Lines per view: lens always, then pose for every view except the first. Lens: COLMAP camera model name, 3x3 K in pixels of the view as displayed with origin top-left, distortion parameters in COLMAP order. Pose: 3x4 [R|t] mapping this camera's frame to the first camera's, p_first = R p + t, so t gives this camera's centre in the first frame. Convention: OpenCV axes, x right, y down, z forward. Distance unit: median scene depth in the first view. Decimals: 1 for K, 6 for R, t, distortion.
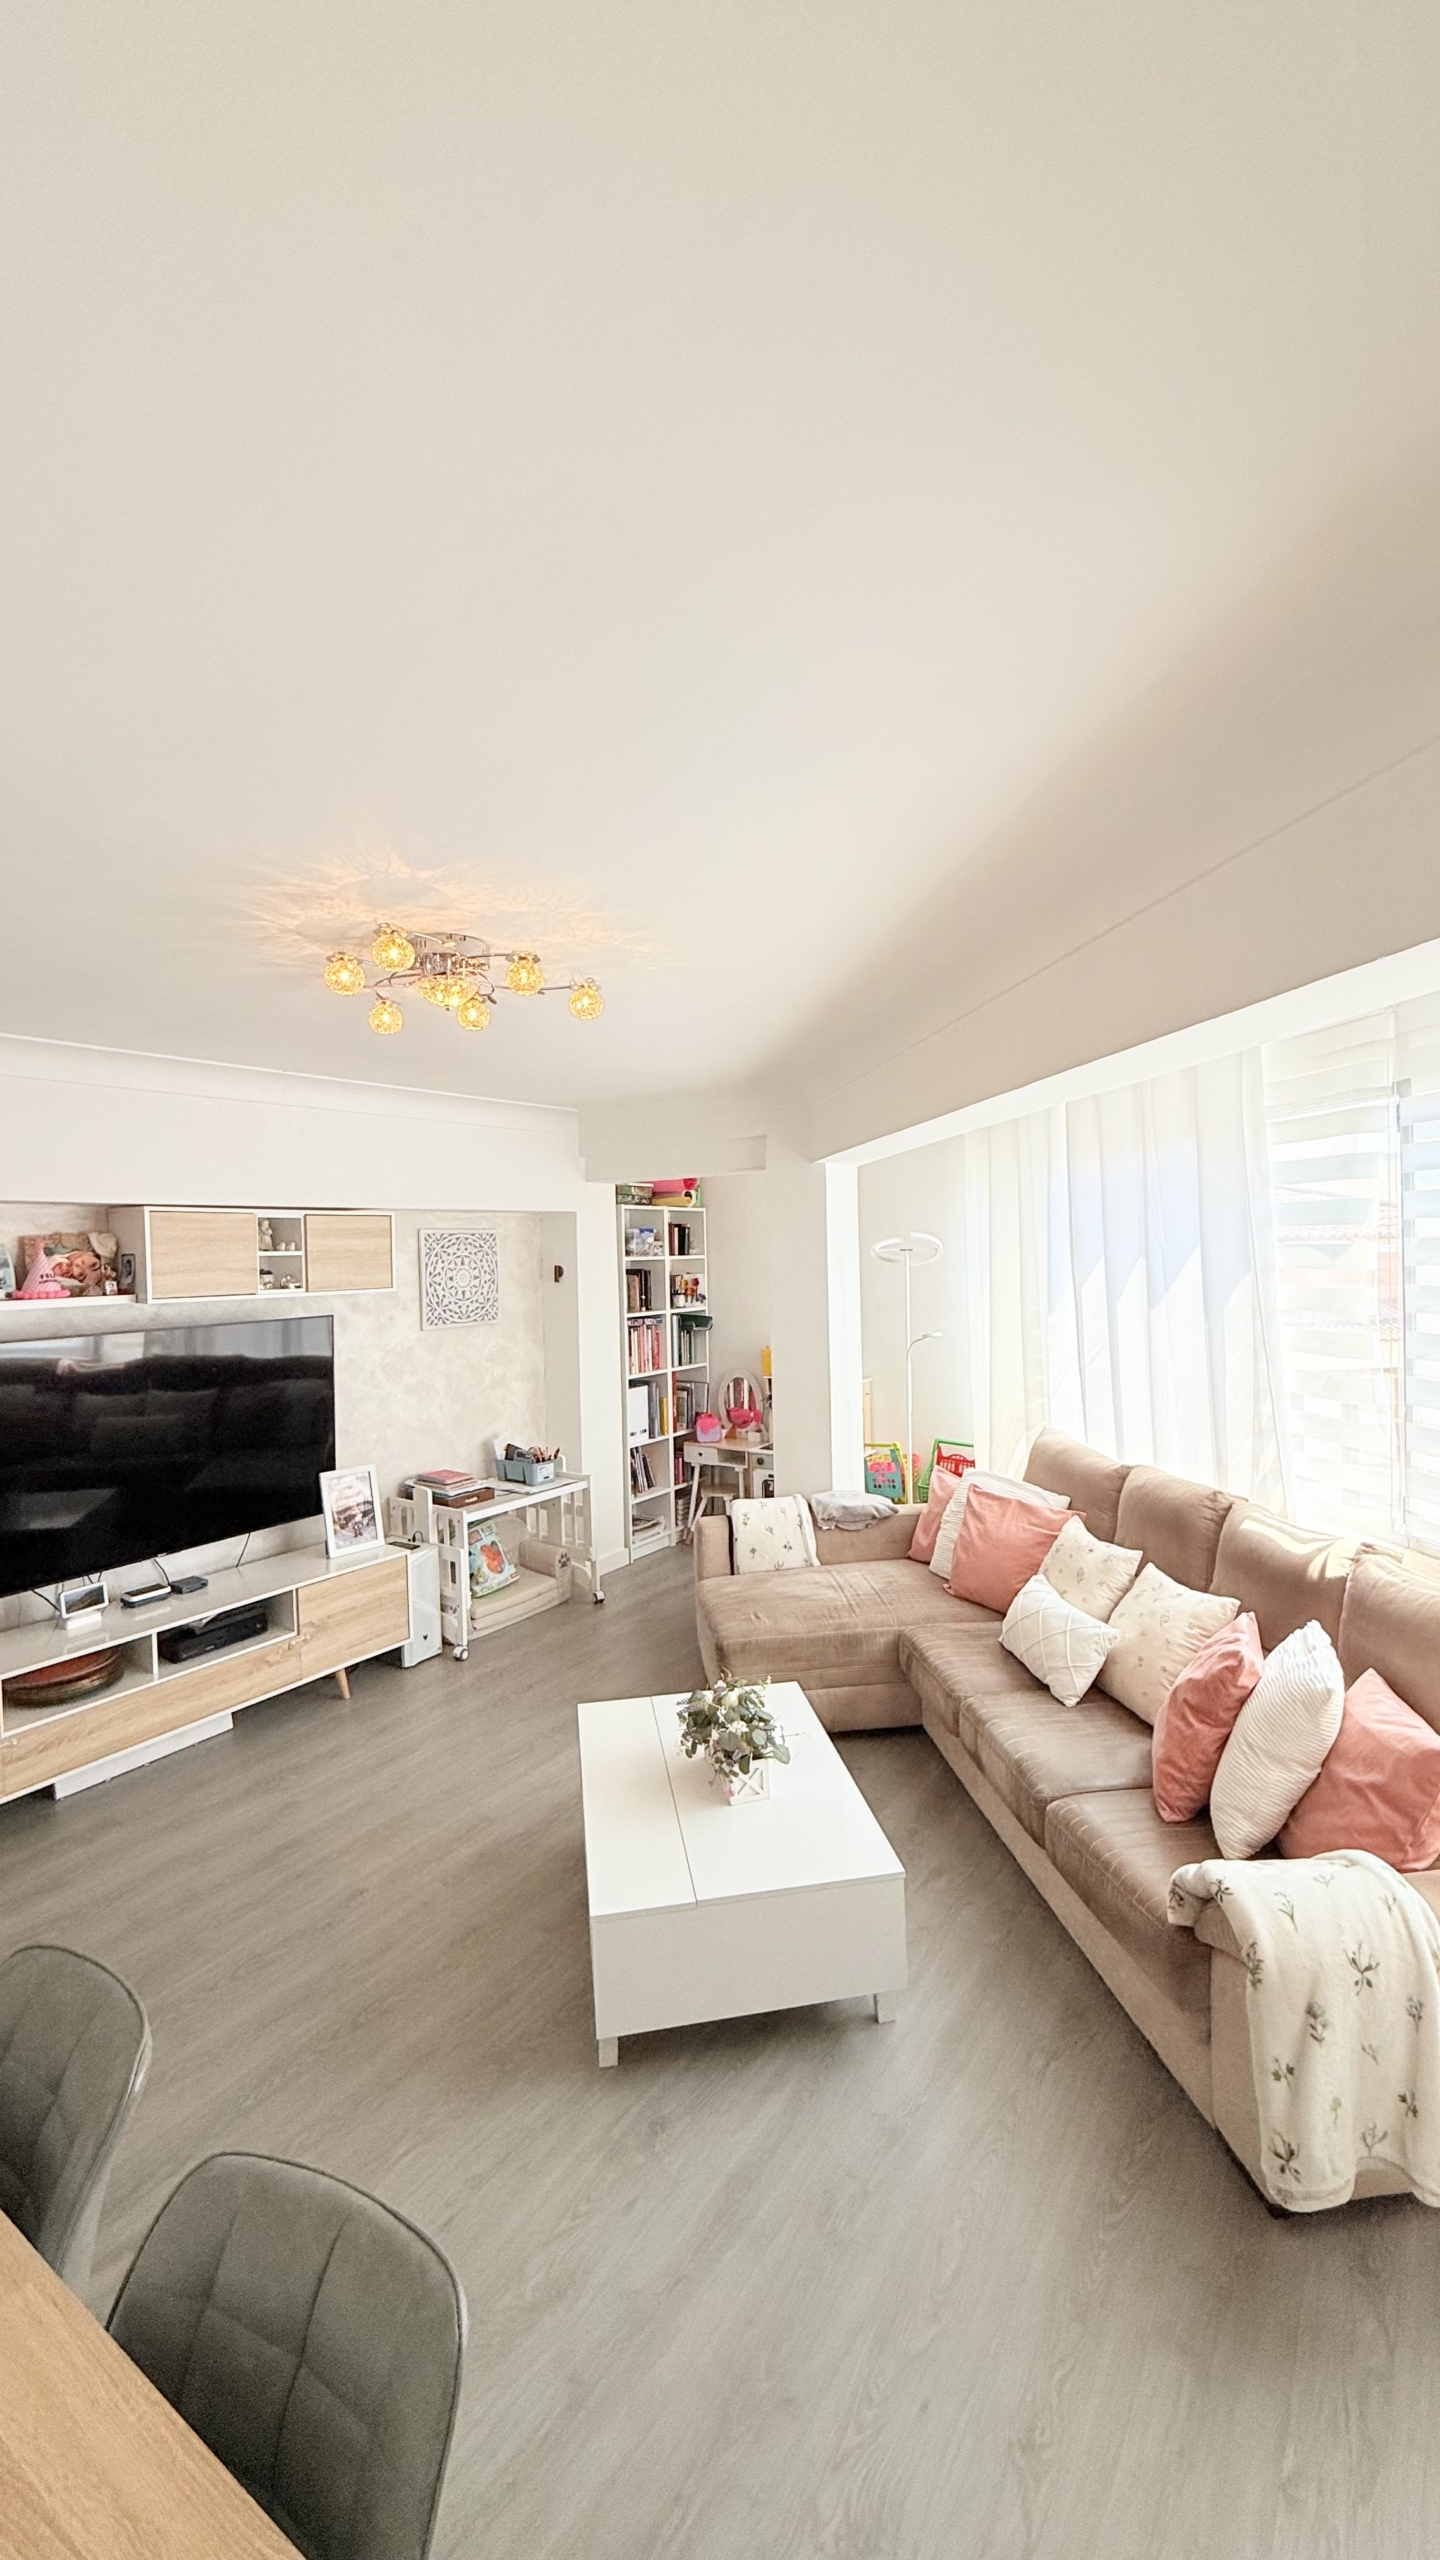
lens RADIAL K [[1035.1, 0, 714.5], [0, 1035.1, 1275.2], [0, 0, 1]] dist [-0.000125, 0.000037]
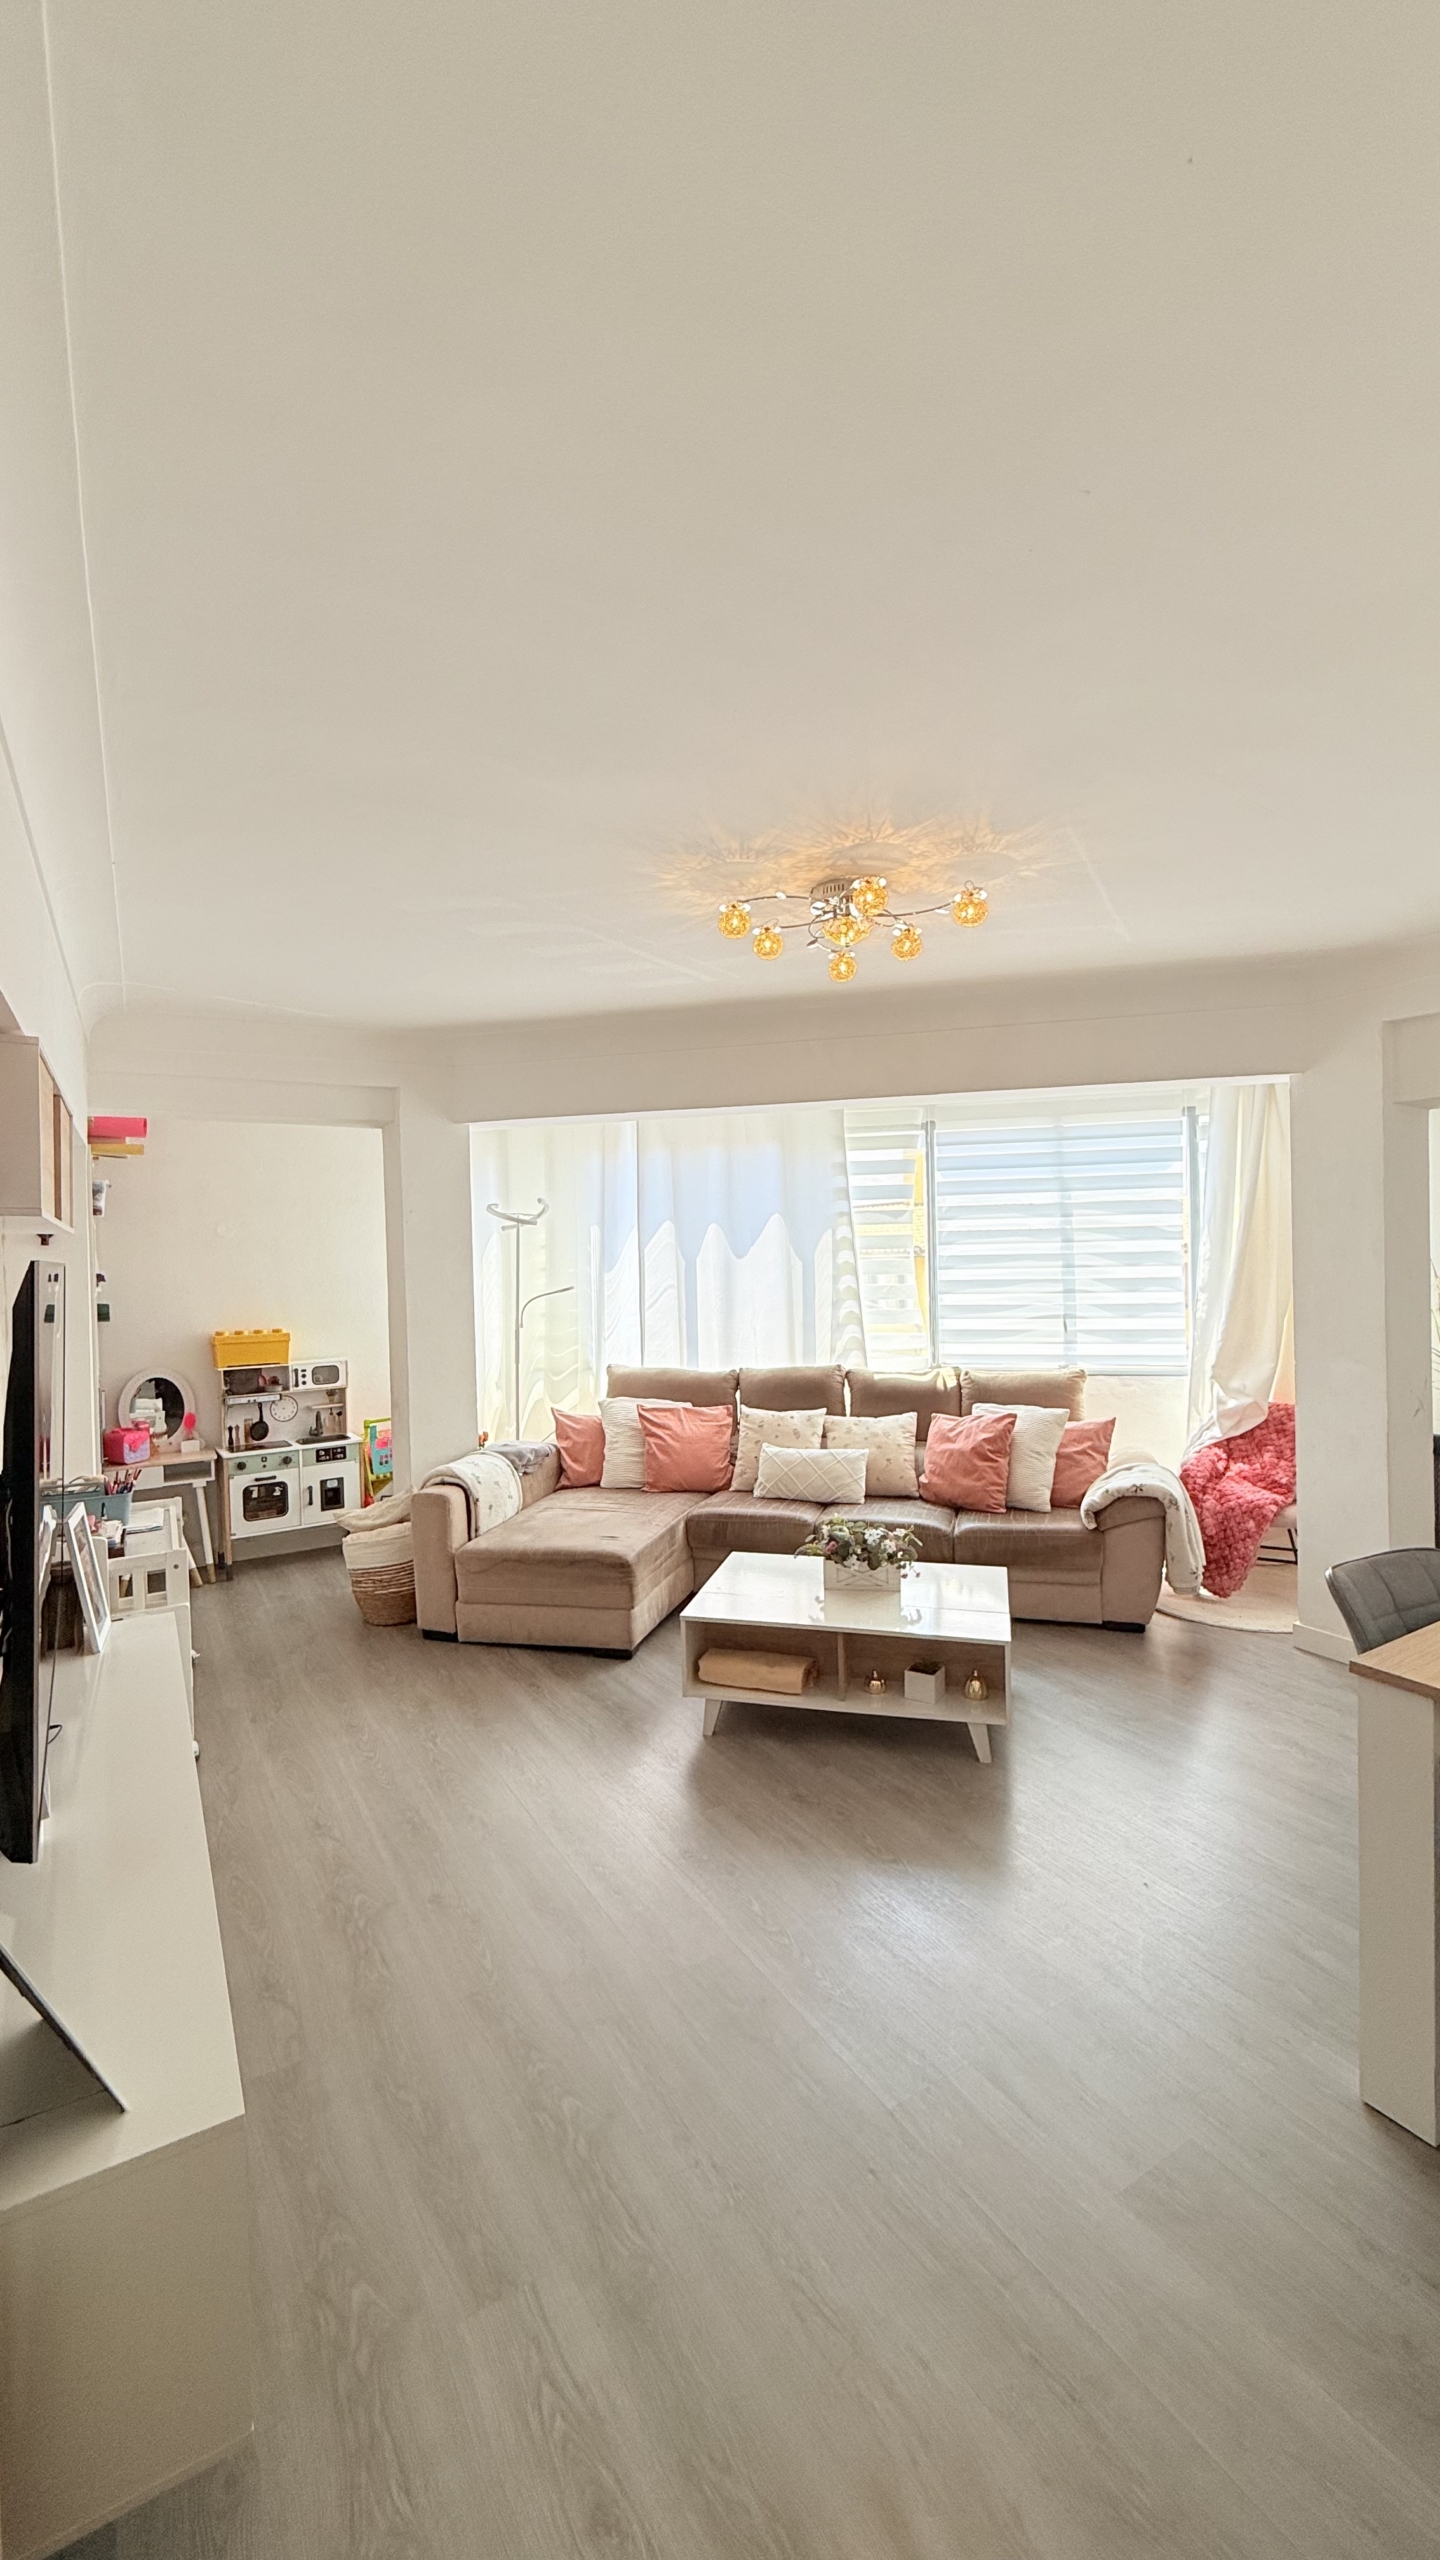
lens RADIAL K [[1035.1, 0, 714.5], [0, 1035.1, 1275.2], [0, 0, 1]] dist [-0.000125, 0.000037]
pose [[0.401184, 0.001661, 0.915996, -1.106190], [0.035593, 0.999215, -0.017401, 0.098407], [-0.915306, 0.039584, 0.400810, 0.562891]]
